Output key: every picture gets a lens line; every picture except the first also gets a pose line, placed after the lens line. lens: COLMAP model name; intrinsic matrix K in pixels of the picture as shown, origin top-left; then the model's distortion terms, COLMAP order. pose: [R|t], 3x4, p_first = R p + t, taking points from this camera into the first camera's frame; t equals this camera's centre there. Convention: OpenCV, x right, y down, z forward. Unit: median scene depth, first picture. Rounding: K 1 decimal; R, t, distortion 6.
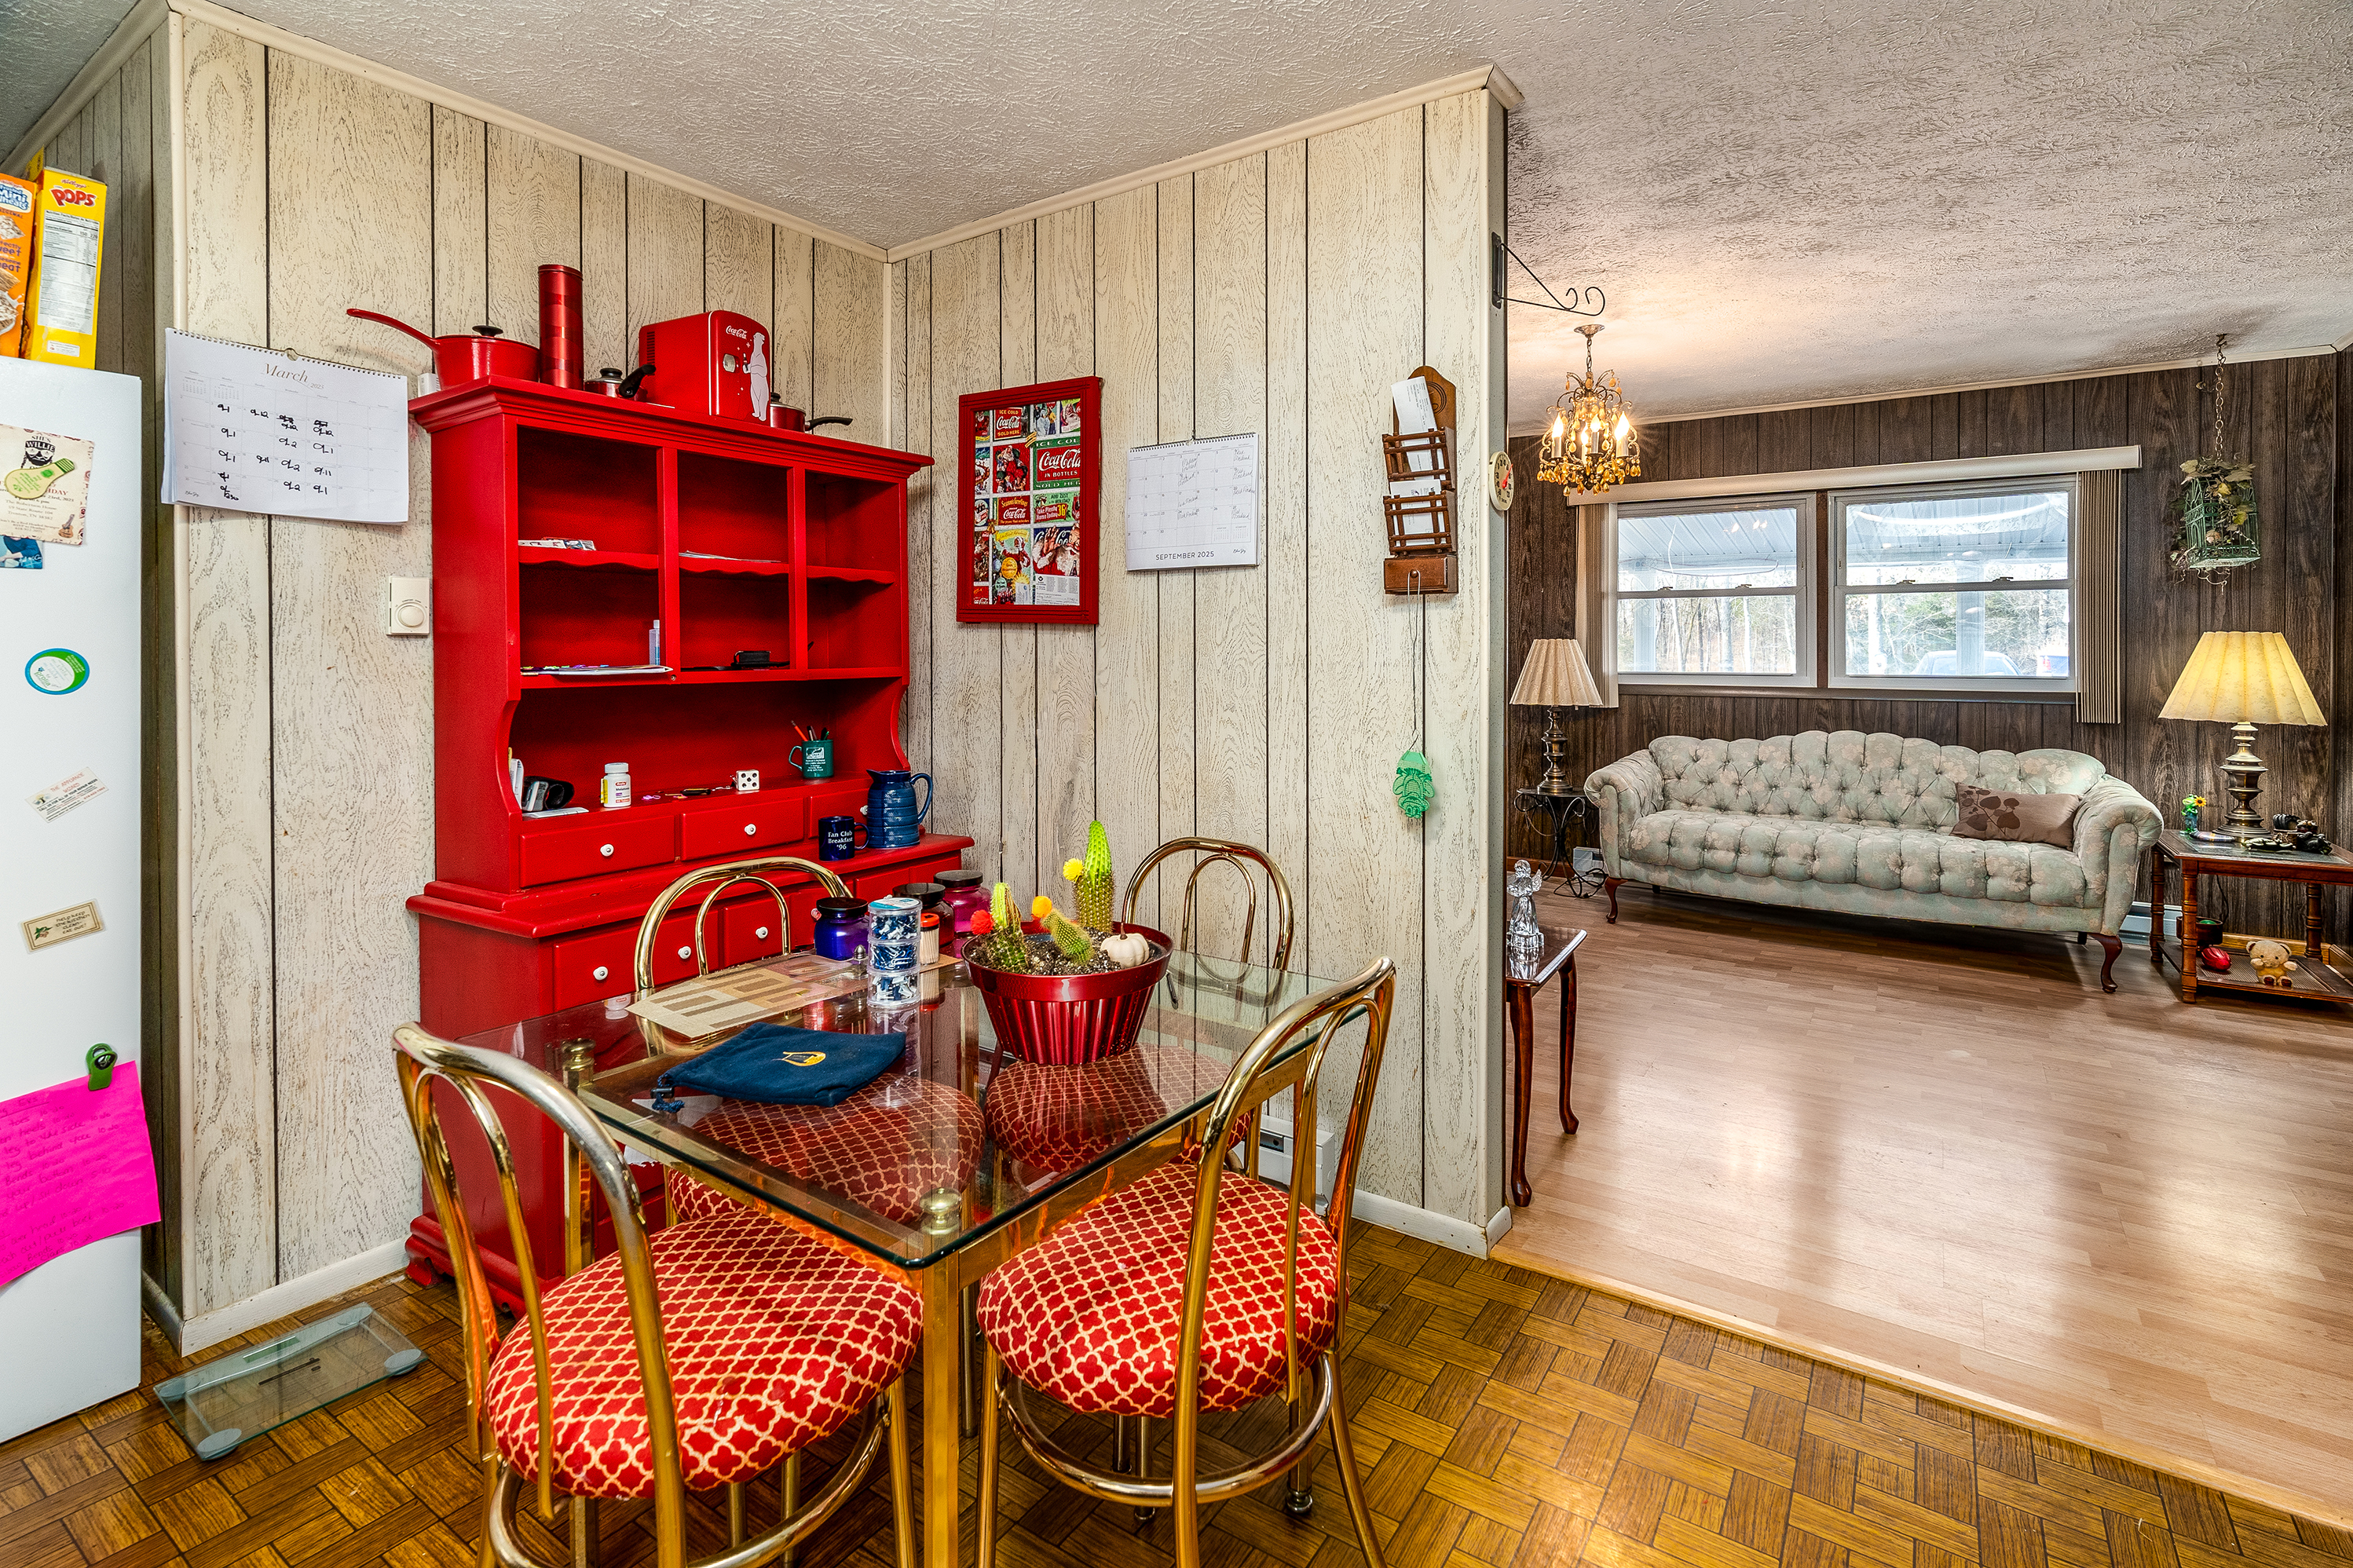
lens RADIAL K [[1109.6, 0, 1121.7], [0, 1109.6, 649.2], [0, 0, 1]] dist [-0.008621, 0.001958]
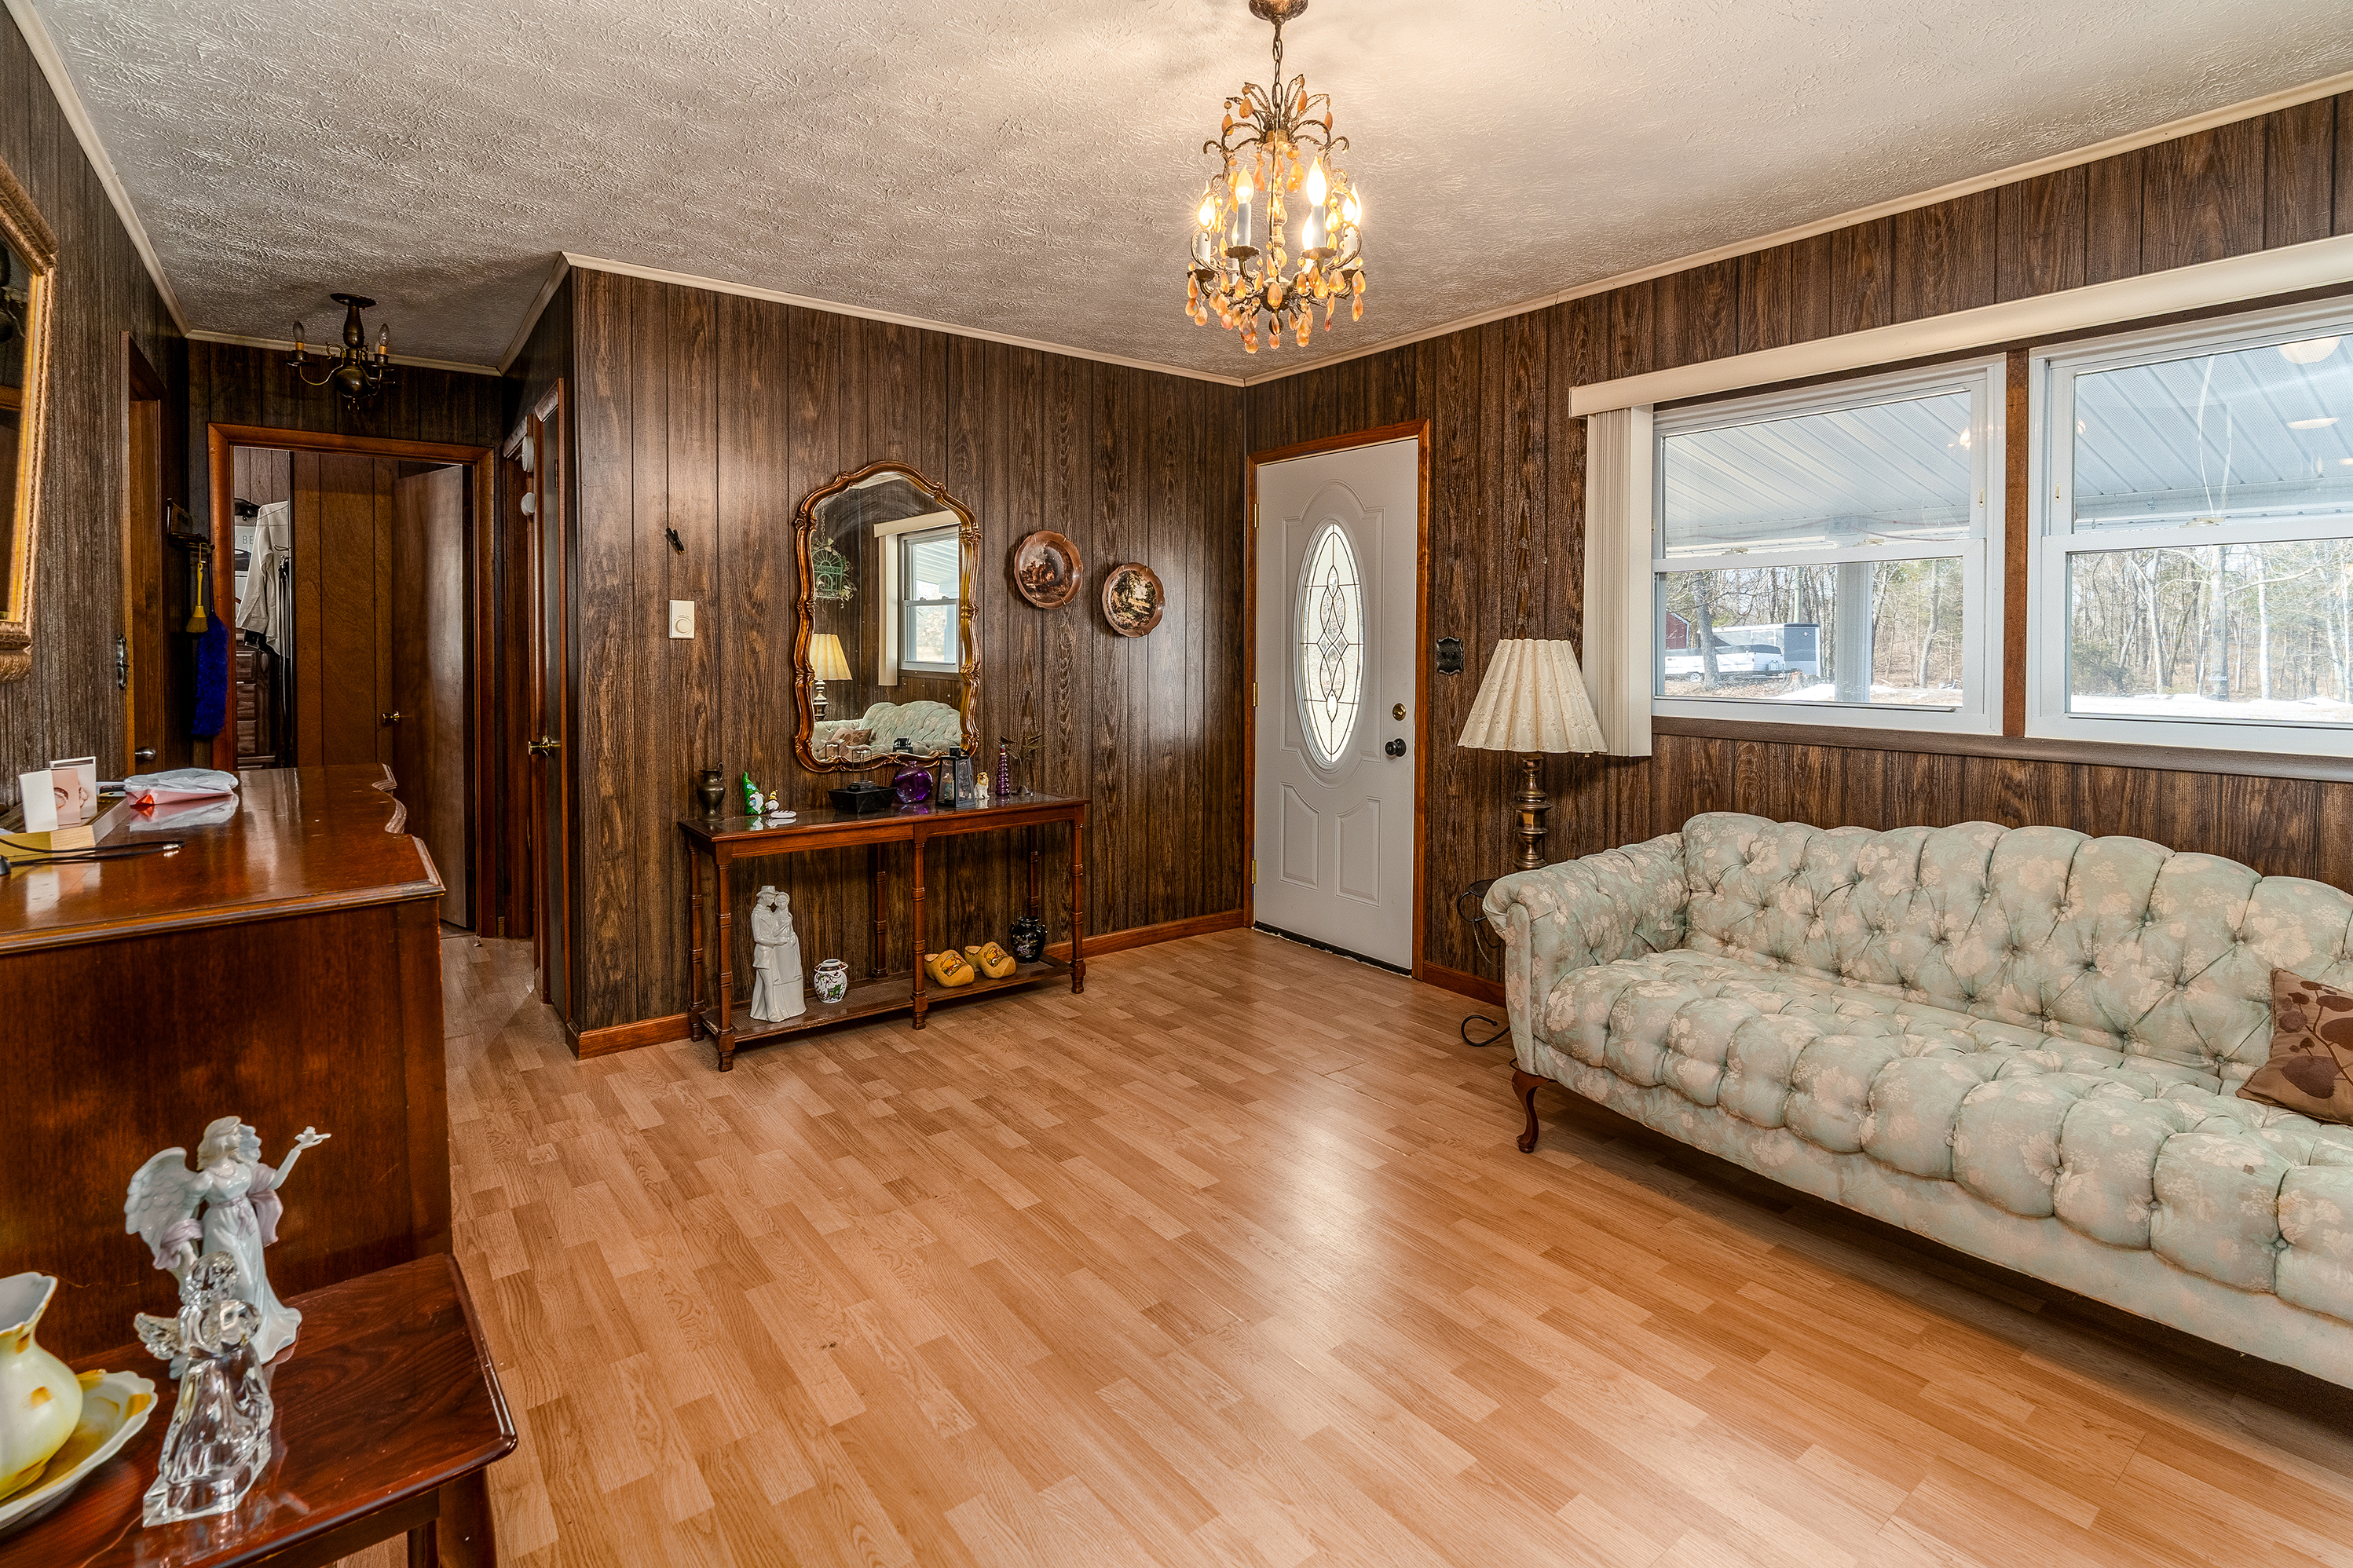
lens RADIAL K [[1109.6, 0, 1149.4], [0, 1109.6, 653.5], [0, 0, 1]] dist [-0.008621, 0.001958]
pose [[0.956574, 0.010560, -0.291298, 0.420123], [-0.009898, 0.999944, 0.003746, -0.001629], [0.291322, -0.000700, 0.956625, 0.417702]]
